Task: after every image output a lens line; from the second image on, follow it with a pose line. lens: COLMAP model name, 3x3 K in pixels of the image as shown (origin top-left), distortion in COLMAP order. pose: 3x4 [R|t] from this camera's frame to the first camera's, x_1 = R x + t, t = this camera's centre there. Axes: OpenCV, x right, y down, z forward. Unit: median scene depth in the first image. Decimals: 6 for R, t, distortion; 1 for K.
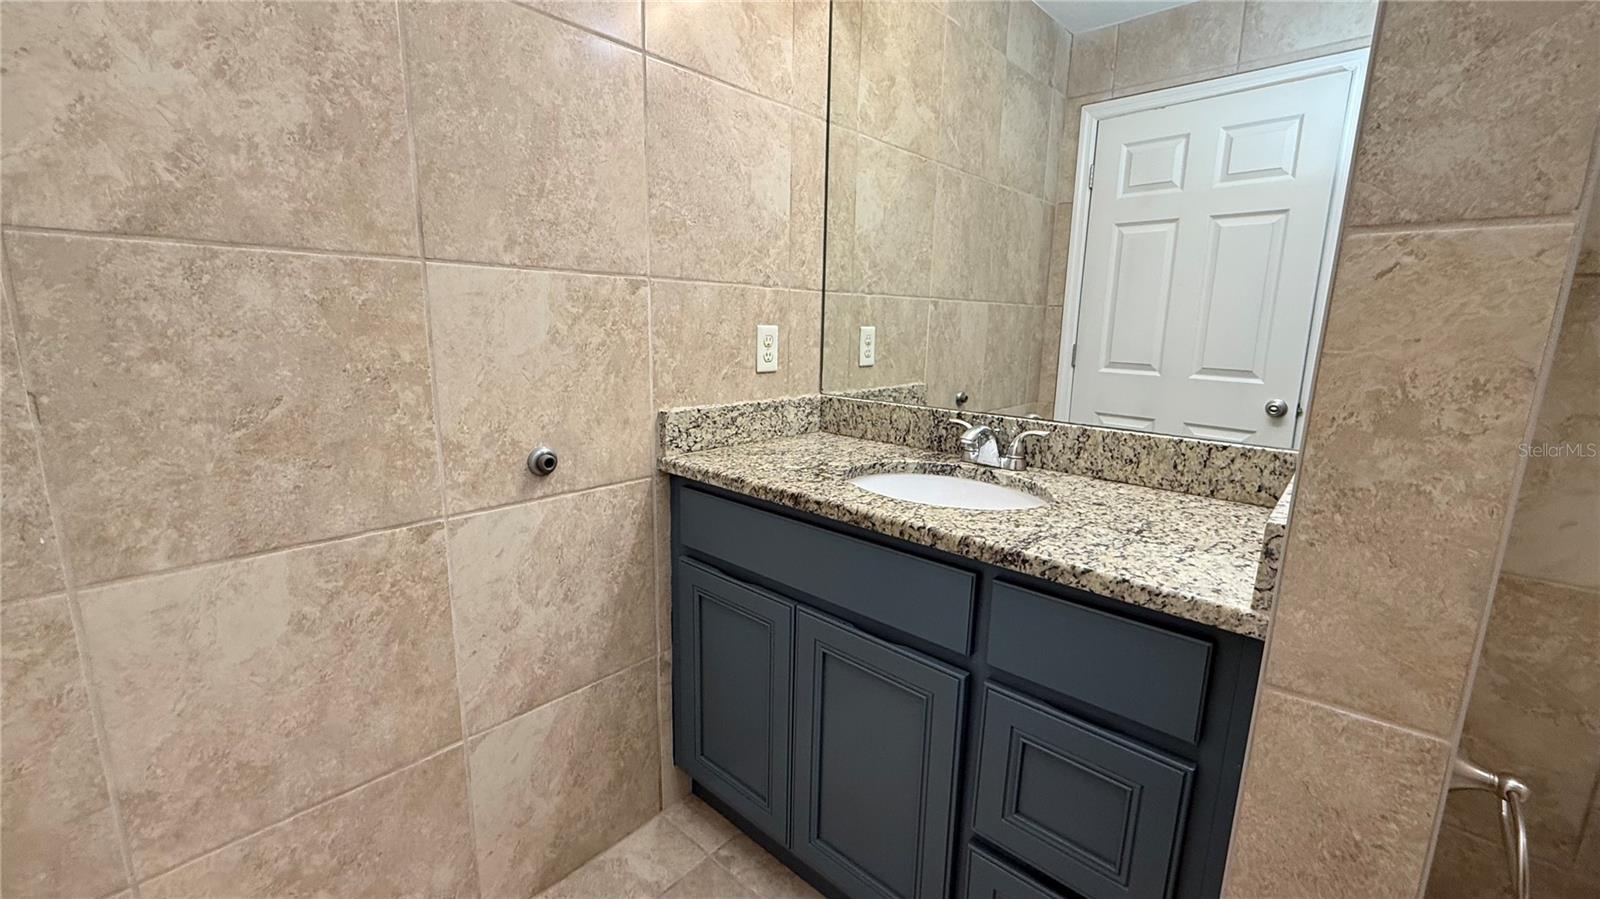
lens RADIAL K [[638.6, 0, 798.7], [0, 638.6, 447.4], [0, 0, 1]] dist [-0.001180, -0.000293]
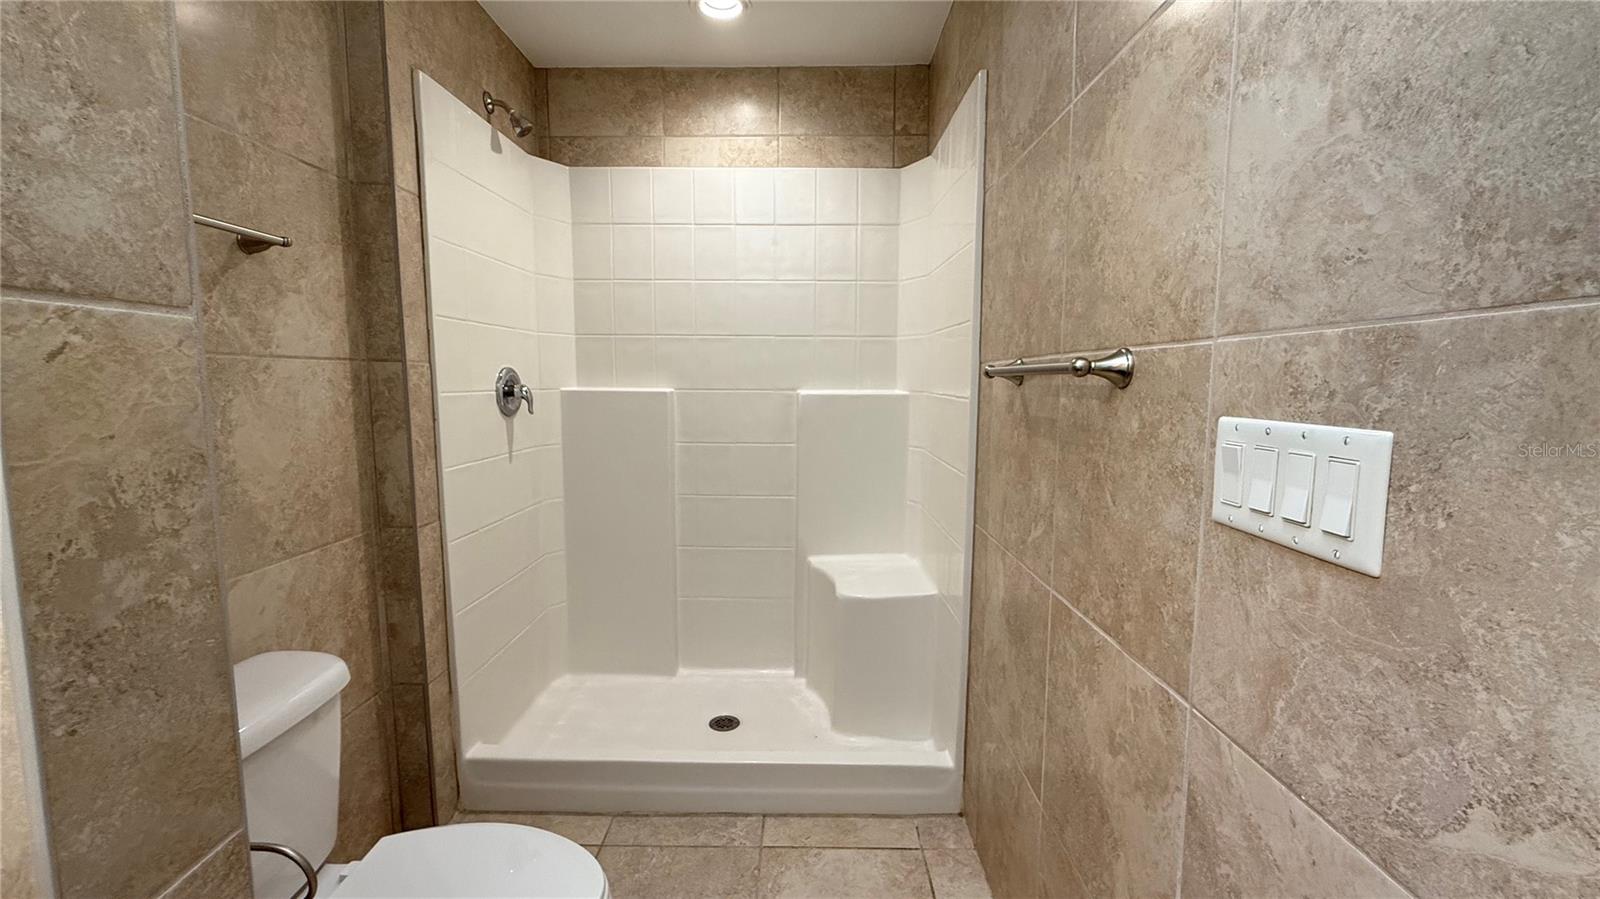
lens RADIAL K [[638.6, 0, 796.0], [0, 638.6, 447.0], [0, 0, 1]] dist [-0.001180, -0.000293]
pose [[-0.656811, -0.098278, 0.747623, -0.129328], [0.131270, 0.961429, 0.241708, -0.134185], [-0.742541, 0.256898, -0.618576, 0.481775]]
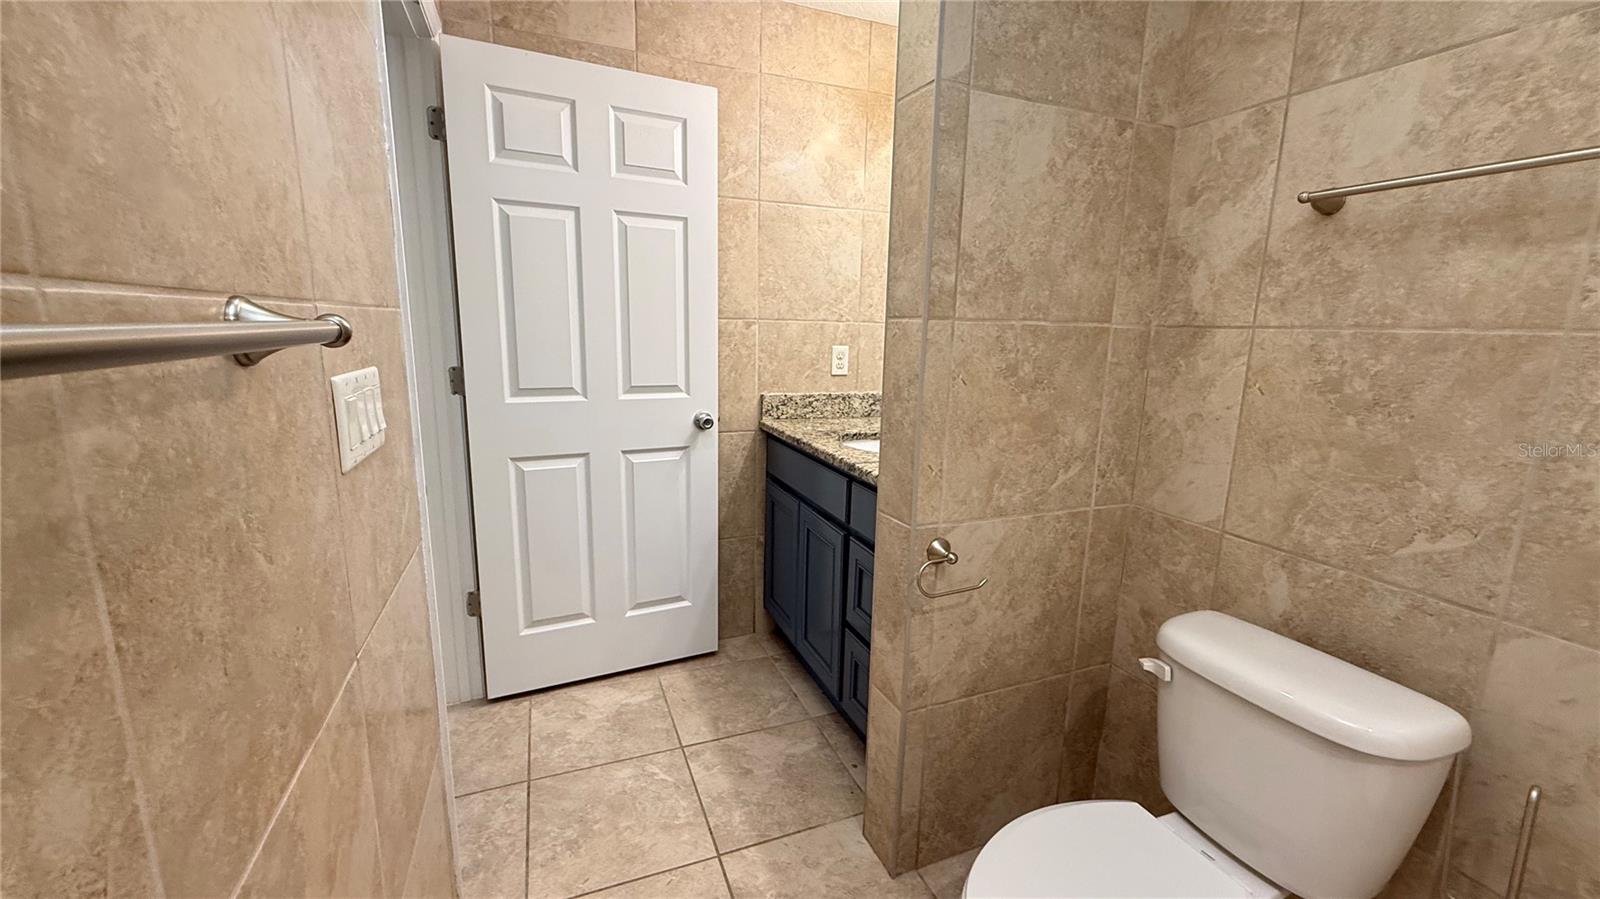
lens RADIAL K [[638.6, 0, 797.2], [0, 638.6, 447.8], [0, 0, 1]] dist [-0.001180, -0.000293]
pose [[0.896802, 0.083098, -0.434559, 0.977100], [-0.089258, 0.995989, 0.006255, 0.106787], [0.433336, 0.033179, 0.900622, -0.817343]]
